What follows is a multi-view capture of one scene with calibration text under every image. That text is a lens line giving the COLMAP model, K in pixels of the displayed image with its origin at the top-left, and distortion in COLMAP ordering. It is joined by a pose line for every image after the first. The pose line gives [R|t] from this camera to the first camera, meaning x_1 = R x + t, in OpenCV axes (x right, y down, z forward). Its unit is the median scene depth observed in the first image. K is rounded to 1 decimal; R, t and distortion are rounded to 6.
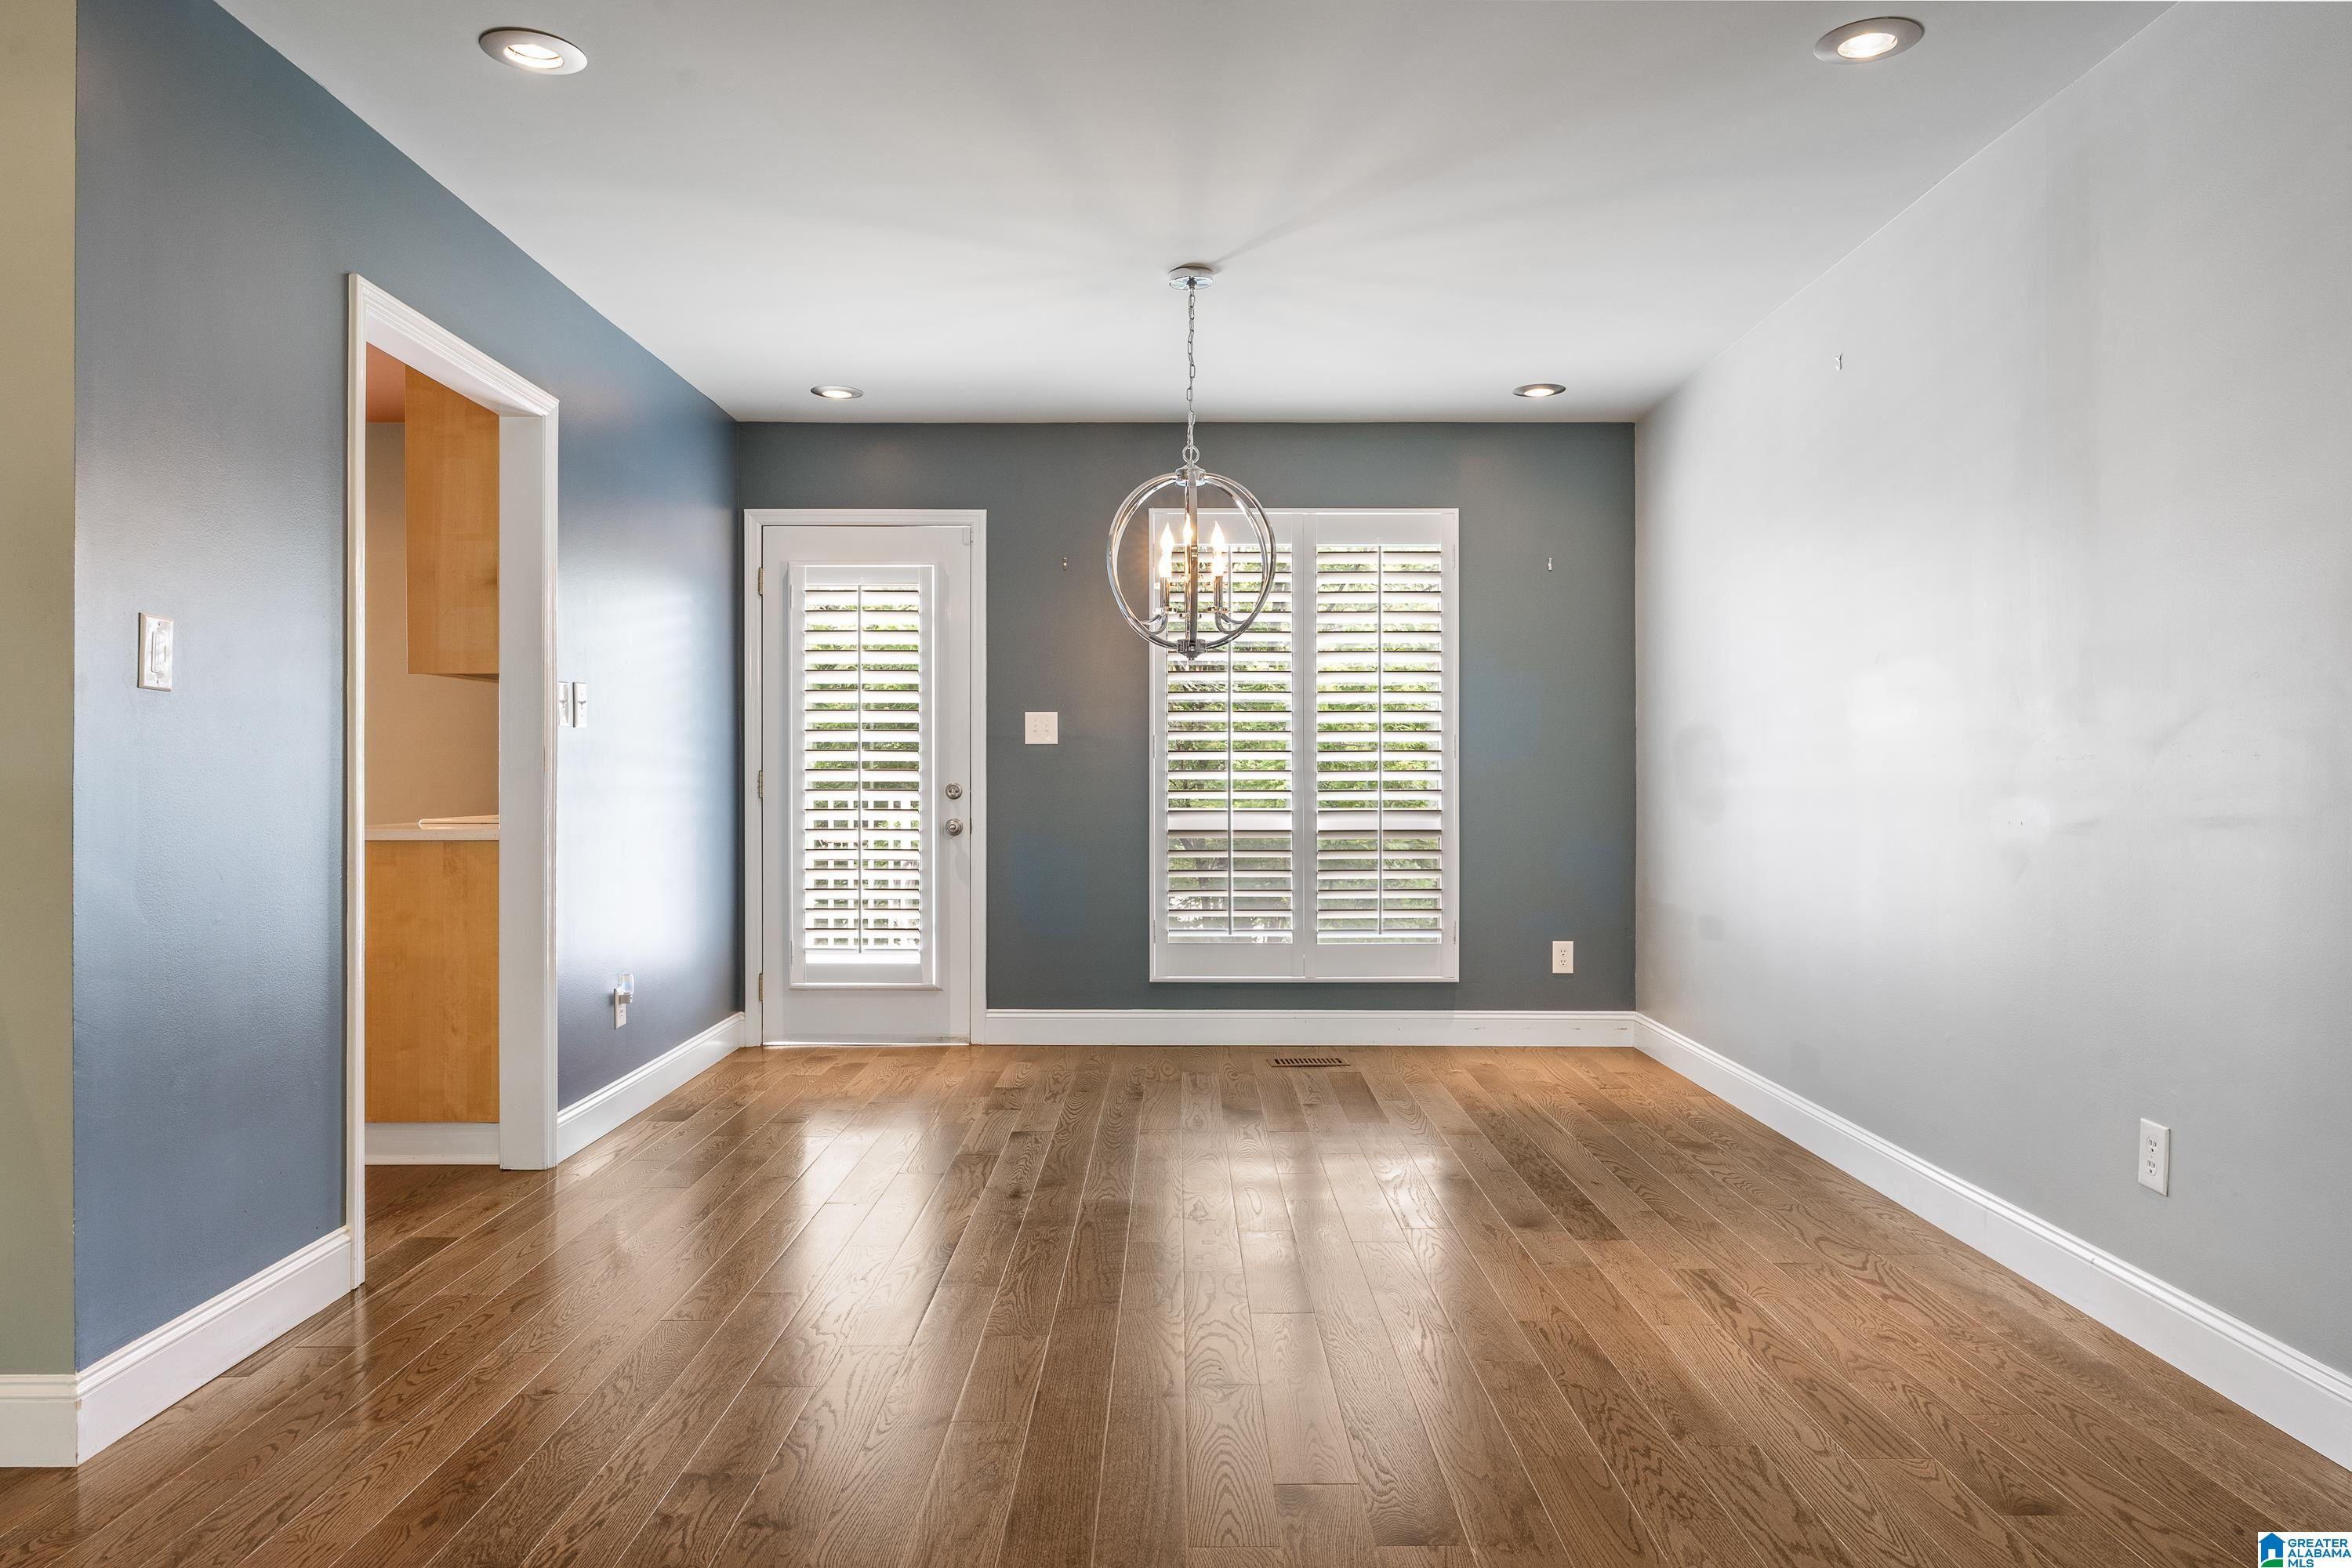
lens RADIAL K [[1537.9, 0, 1172.9], [0, 1537.9, 787.2], [0, 0, 1]] dist [-0.004968, 0.001438]
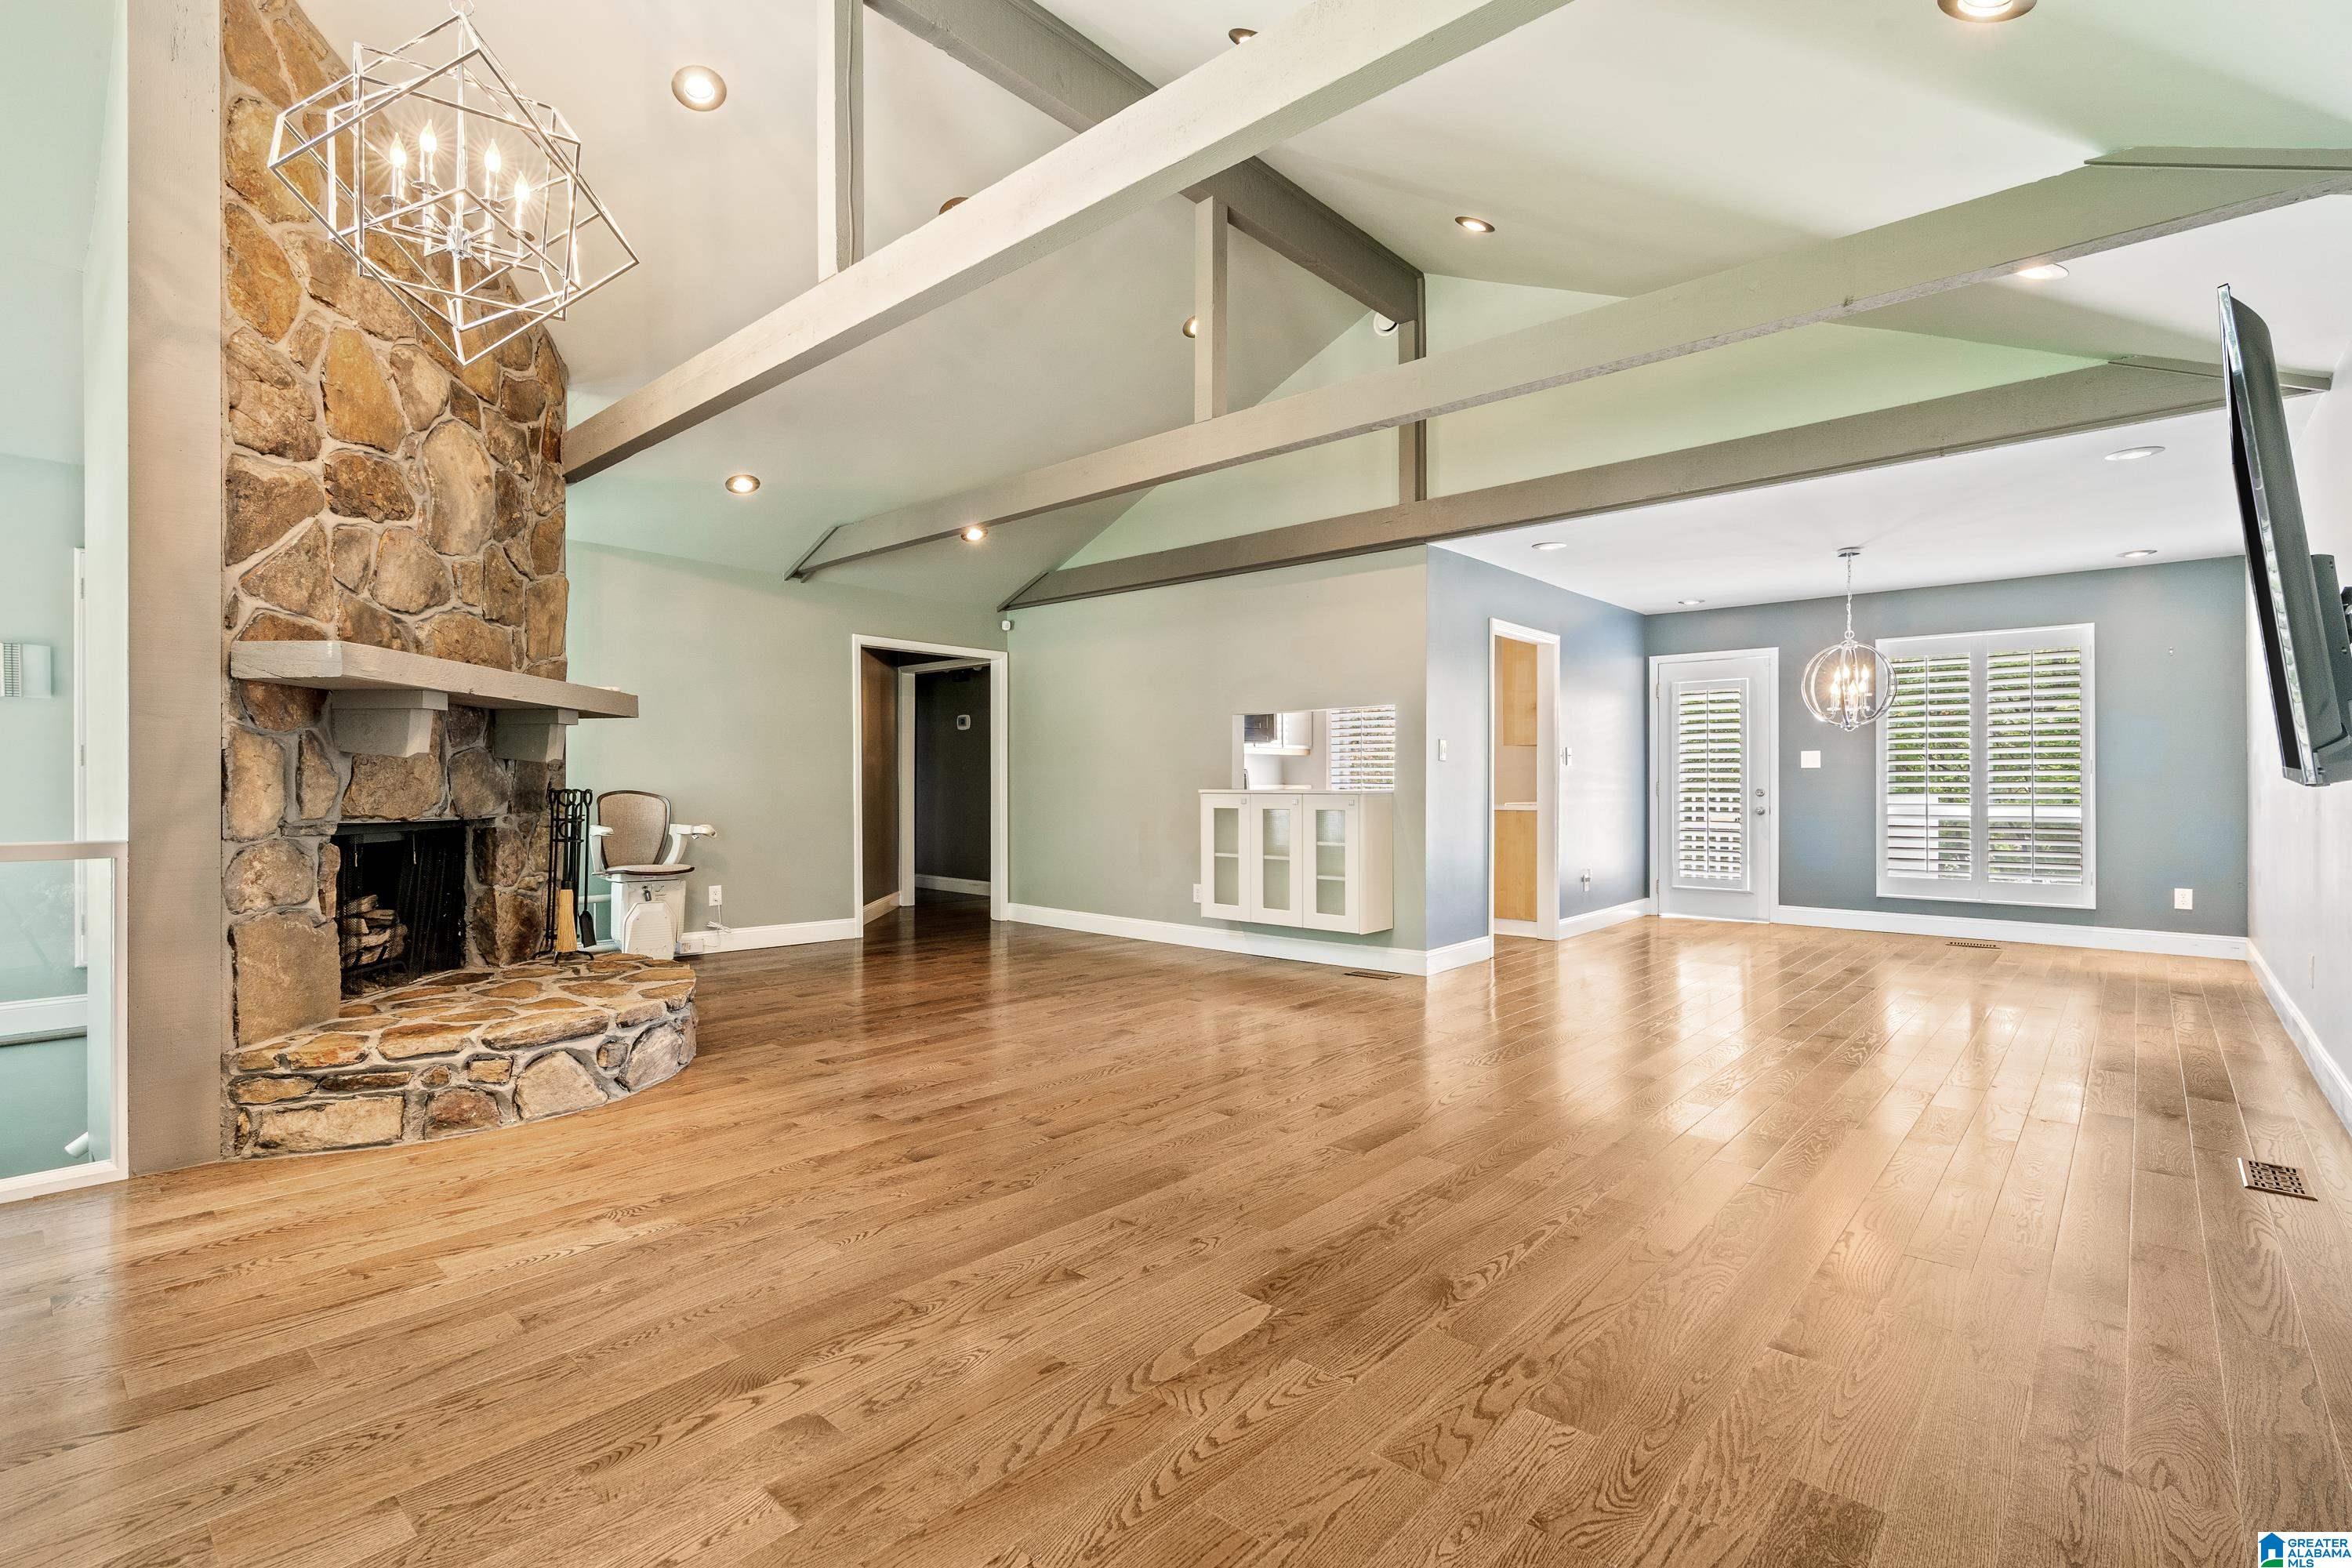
lens RADIAL K [[1077.9, 0, 1182.5], [0, 1077.9, 782.8], [0, 0, 1]] dist [-0.010312, 0.004136]
pose [[0.749851, -0.001921, -0.661604, 0.213082], [-0.002973, 0.999976, -0.006272, 0.000864], [0.661600, 0.006670, 0.749827, -0.513726]]
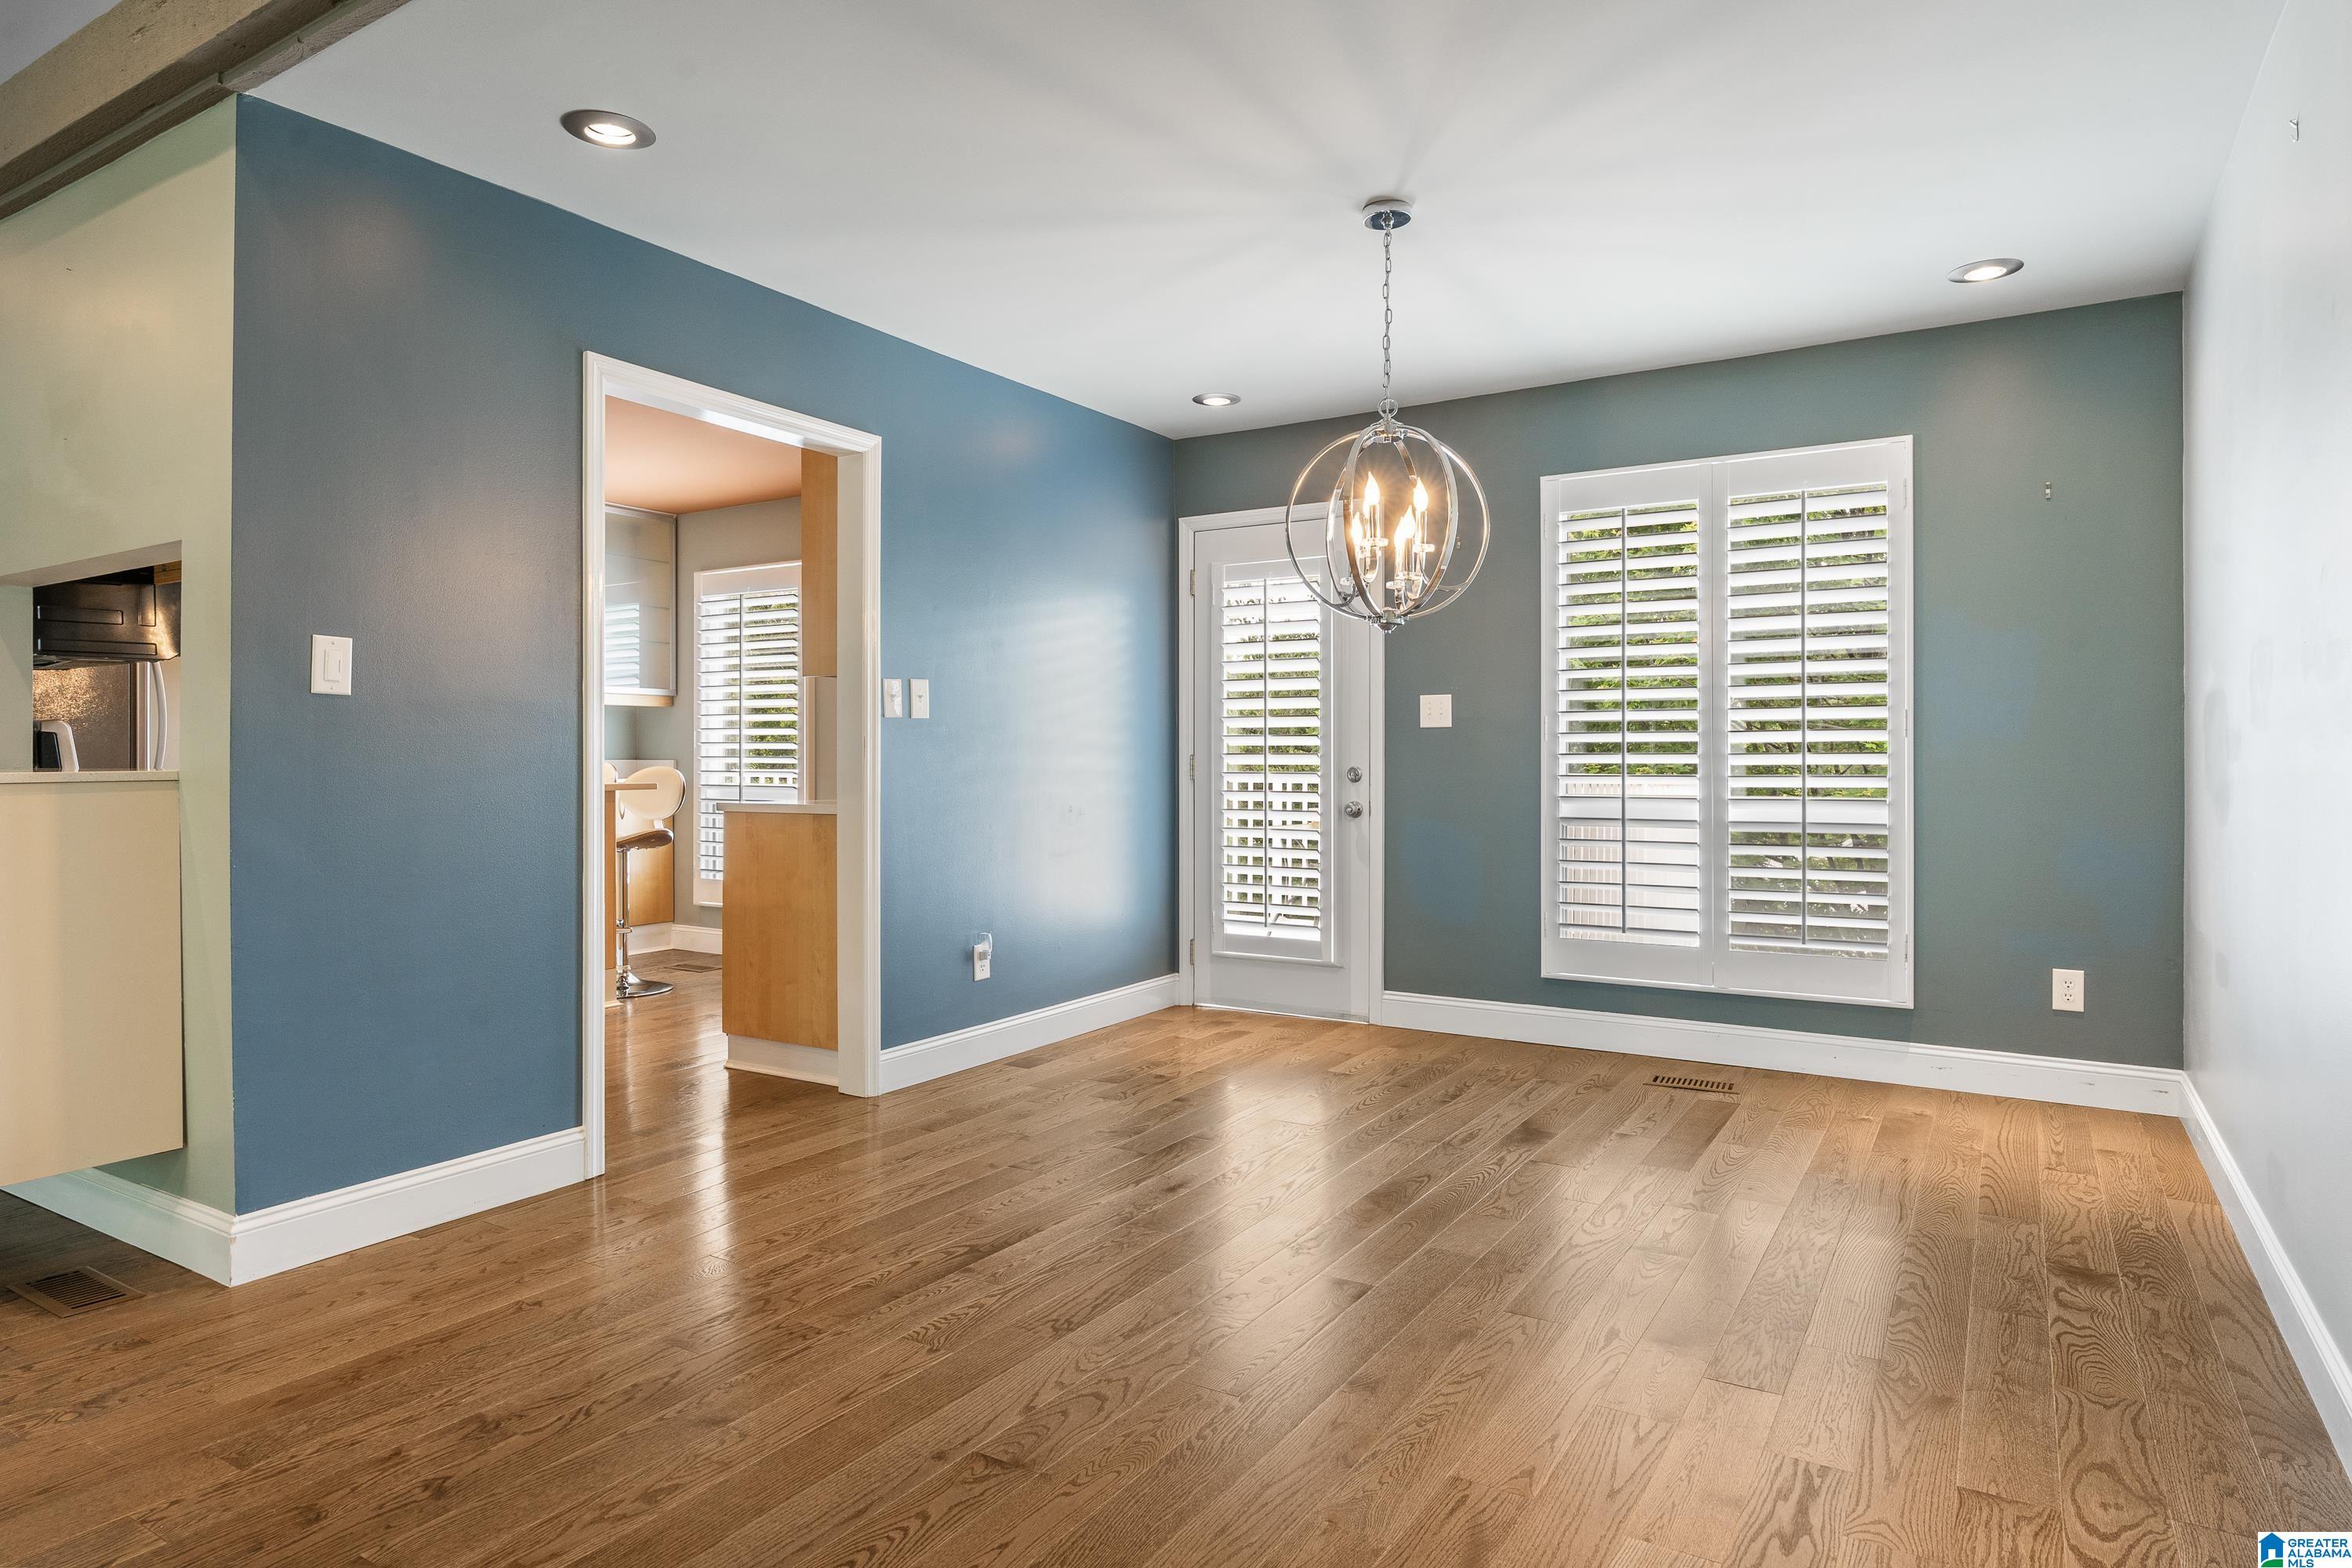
lens RADIAL K [[1337.1, 0, 1174.5], [0, 1337.1, 765.6], [0, 0, 1]] dist [-0.003935, 0.000180]
pose [[0.849724, 0.000999, -0.527227, 0.227518], [-0.002870, 0.999992, -0.002730, -0.000508], [0.527221, 0.003833, 0.849720, 0.182888]]
